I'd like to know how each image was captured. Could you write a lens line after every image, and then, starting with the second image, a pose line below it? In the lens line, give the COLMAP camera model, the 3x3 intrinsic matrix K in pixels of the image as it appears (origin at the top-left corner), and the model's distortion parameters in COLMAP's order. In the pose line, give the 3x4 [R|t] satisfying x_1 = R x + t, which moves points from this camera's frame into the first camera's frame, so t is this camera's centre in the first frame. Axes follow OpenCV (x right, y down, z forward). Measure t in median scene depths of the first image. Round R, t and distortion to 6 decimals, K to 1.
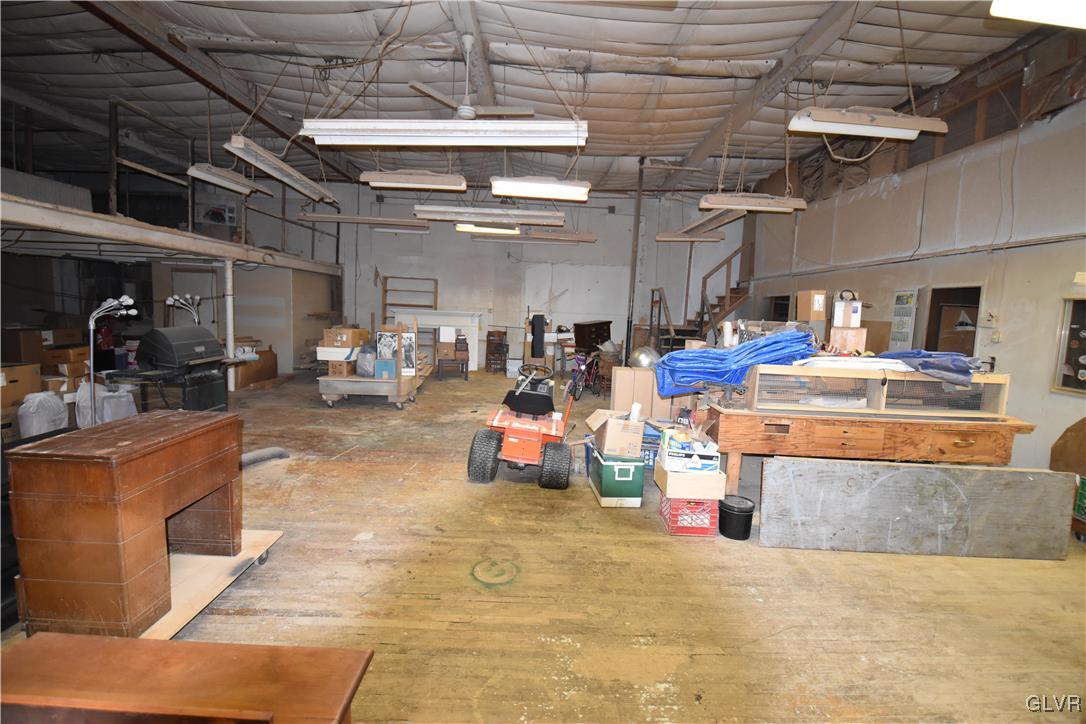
lens RADIAL K [[475.3, 0, 543.0], [0, 475.3, 362.0], [0, 0, 1]] dist [0.026563, -0.031184]
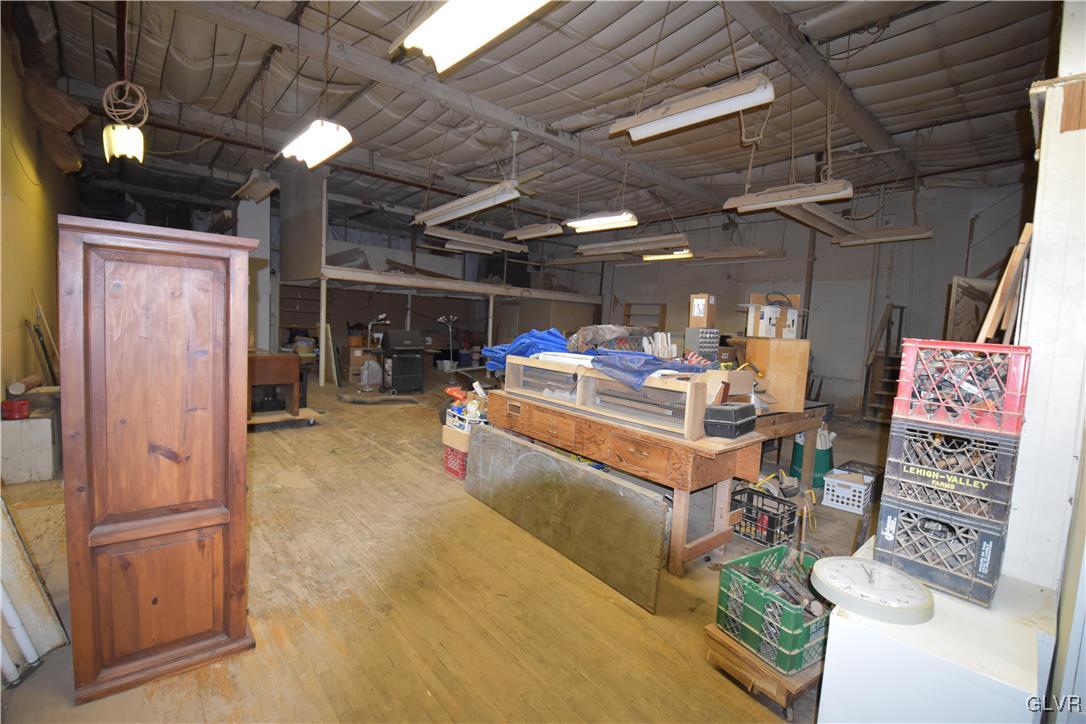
lens RADIAL K [[475.3, 0, 543.0], [0, 475.3, 362.0], [0, 0, 1]] dist [0.026563, -0.031184]
pose [[0.647867, 0.057913, -0.759549, 1.424642], [-0.110101, 0.993755, -0.018143, 0.035303], [0.753754, 0.095381, 0.650198, 0.263872]]
